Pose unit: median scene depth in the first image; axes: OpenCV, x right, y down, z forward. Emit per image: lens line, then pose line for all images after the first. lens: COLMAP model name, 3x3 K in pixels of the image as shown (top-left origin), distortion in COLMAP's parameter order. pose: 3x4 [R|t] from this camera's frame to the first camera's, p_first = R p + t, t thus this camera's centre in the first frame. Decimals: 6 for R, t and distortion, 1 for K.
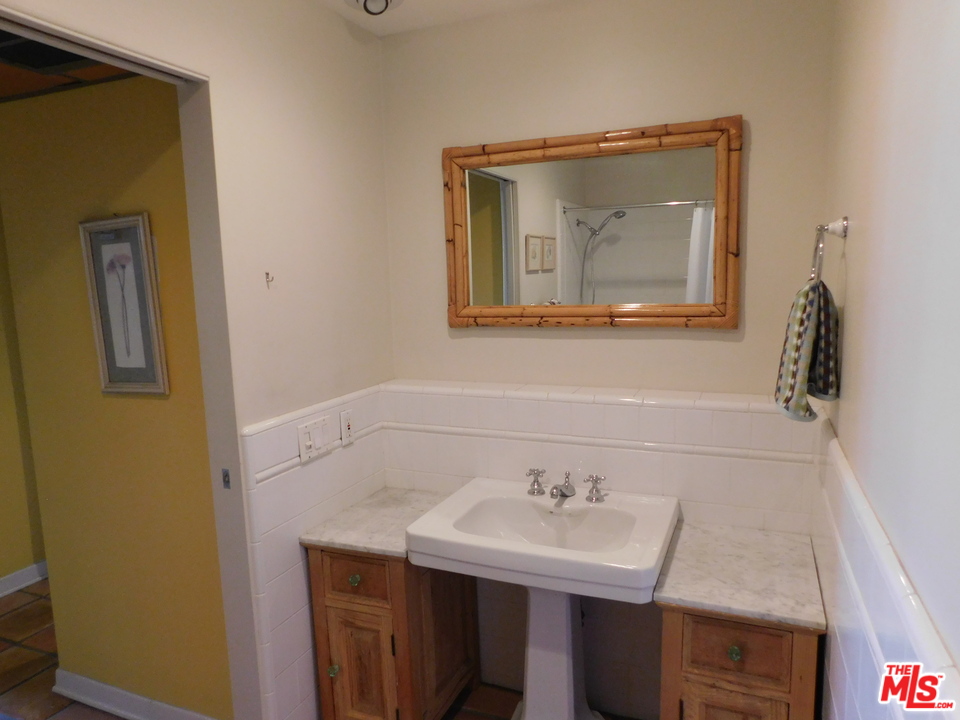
lens RADIAL K [[645.2, 0, 482.5], [0, 645.2, 360.4], [0, 0, 1]] dist [-0.032830, 0.001368]
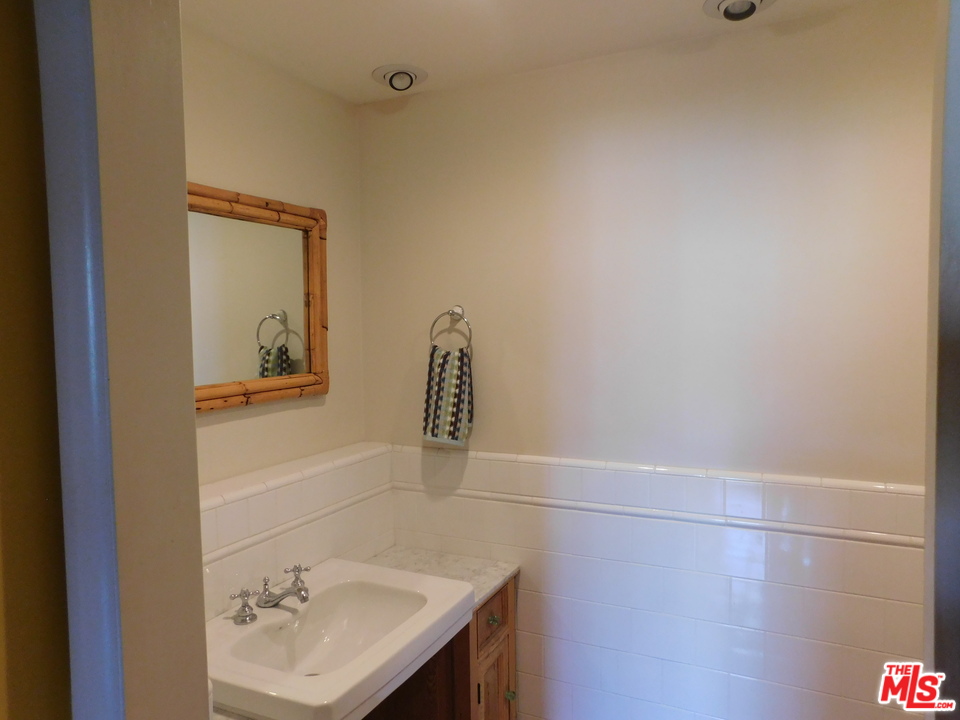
lens RADIAL K [[645.2, 0, 482.9], [0, 645.2, 361.9], [0, 0, 1]] dist [-0.032830, 0.001368]
pose [[0.054293, -0.030038, 0.998073, -0.717978], [0.151456, 0.988230, 0.021503, -0.087336], [-0.986972, 0.149997, 0.058204, 0.650969]]
